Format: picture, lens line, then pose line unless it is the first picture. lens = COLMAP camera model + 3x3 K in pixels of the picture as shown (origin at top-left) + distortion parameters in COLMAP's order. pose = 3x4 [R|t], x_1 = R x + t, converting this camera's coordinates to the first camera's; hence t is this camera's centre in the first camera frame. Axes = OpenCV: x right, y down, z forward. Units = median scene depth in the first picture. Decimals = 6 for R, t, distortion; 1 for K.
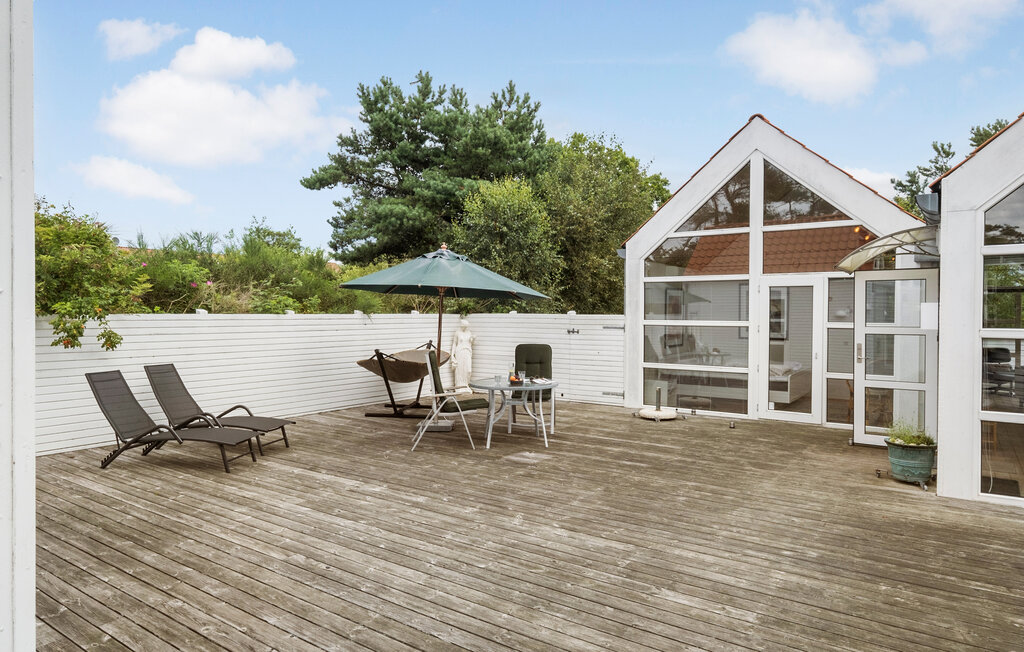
lens RADIAL K [[617.6, 0, 509.6], [0, 617.6, 310.7], [0, 0, 1]] dist [0.026138, 0.001189]
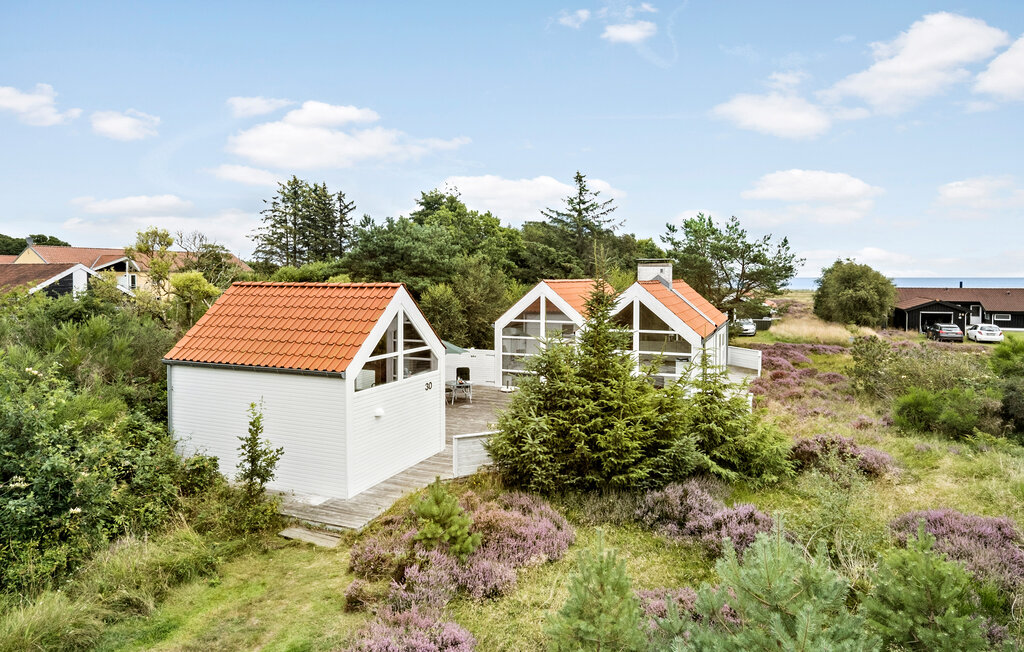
lens RADIAL K [[649.6, 0, 489.5], [0, 649.6, 315.9], [0, 0, 1]] dist [0.021791, 0.002470]
pose [[0.982395, -0.022397, 0.185470, -0.365252], [0.009335, 0.997432, 0.071002, -0.366929], [-0.186584, -0.068021, 0.980081, -1.788425]]
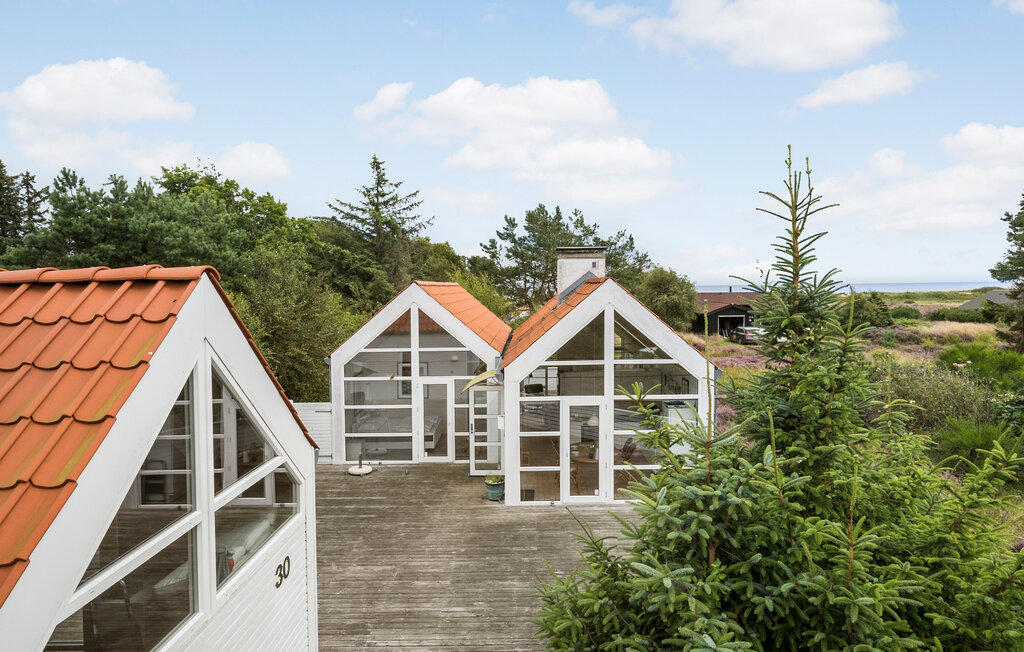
lens RADIAL K [[649.6, 0, 489.5], [0, 649.6, 315.9], [0, 0, 1]] dist [0.021791, 0.002470]
pose [[0.844923, -0.047792, 0.532749, -0.354806], [0.021151, 0.998207, 0.056002, -0.319104], [-0.534469, -0.036049, 0.844419, -0.564399]]
